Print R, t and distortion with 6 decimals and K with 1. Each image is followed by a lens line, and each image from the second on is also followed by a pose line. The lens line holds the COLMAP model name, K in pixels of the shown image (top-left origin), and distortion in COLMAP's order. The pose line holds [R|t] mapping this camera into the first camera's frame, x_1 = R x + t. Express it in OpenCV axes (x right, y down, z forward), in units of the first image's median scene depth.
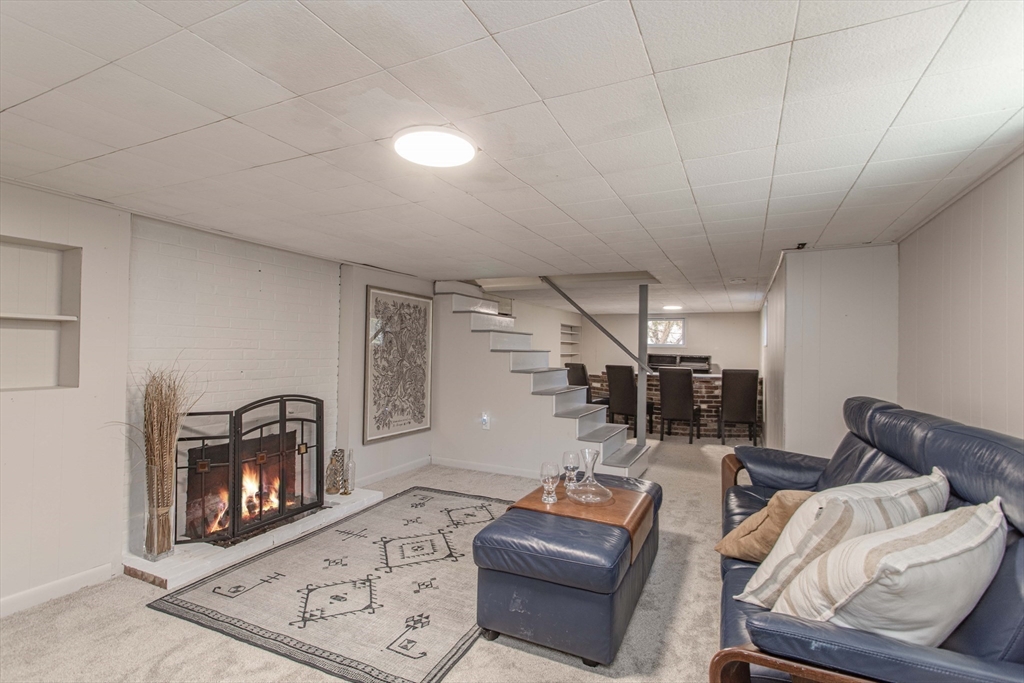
lens RADIAL K [[486.2, 0, 514.4], [0, 486.2, 343.9], [0, 0, 1]] dist [-0.001516, 0.001439]
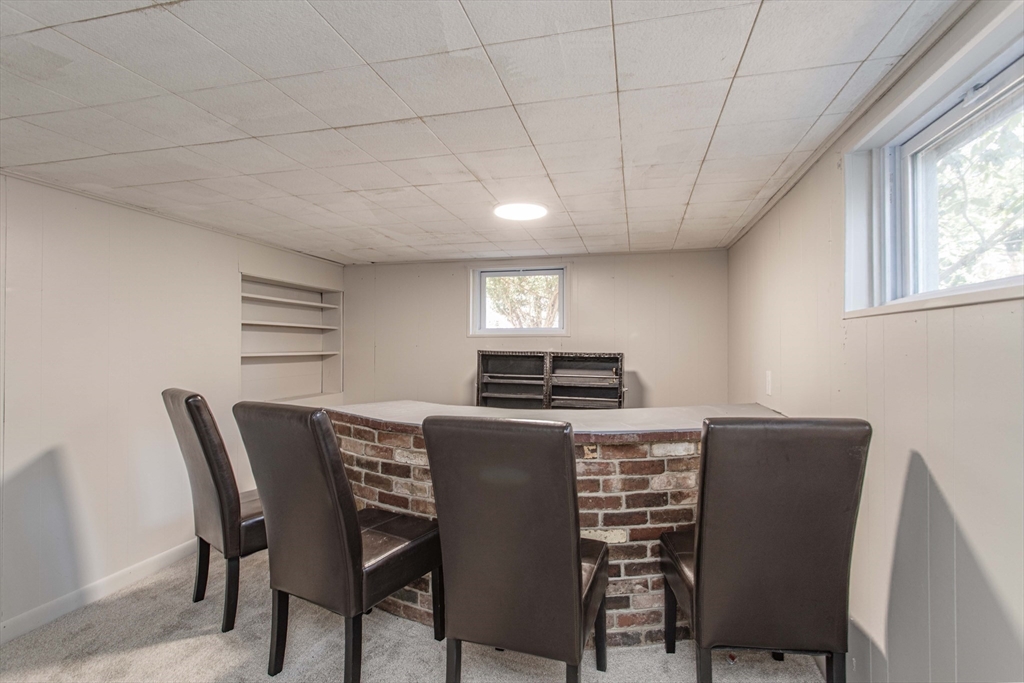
lens RADIAL K [[486.2, 0, 510.2], [0, 486.2, 341.7], [0, 0, 1]] dist [-0.001516, 0.001439]
pose [[0.980709, -0.013509, 0.195004, 0.276272], [0.013280, 0.999909, 0.002482, 0.015265], [-0.195020, 0.000156, 0.980799, 0.737580]]
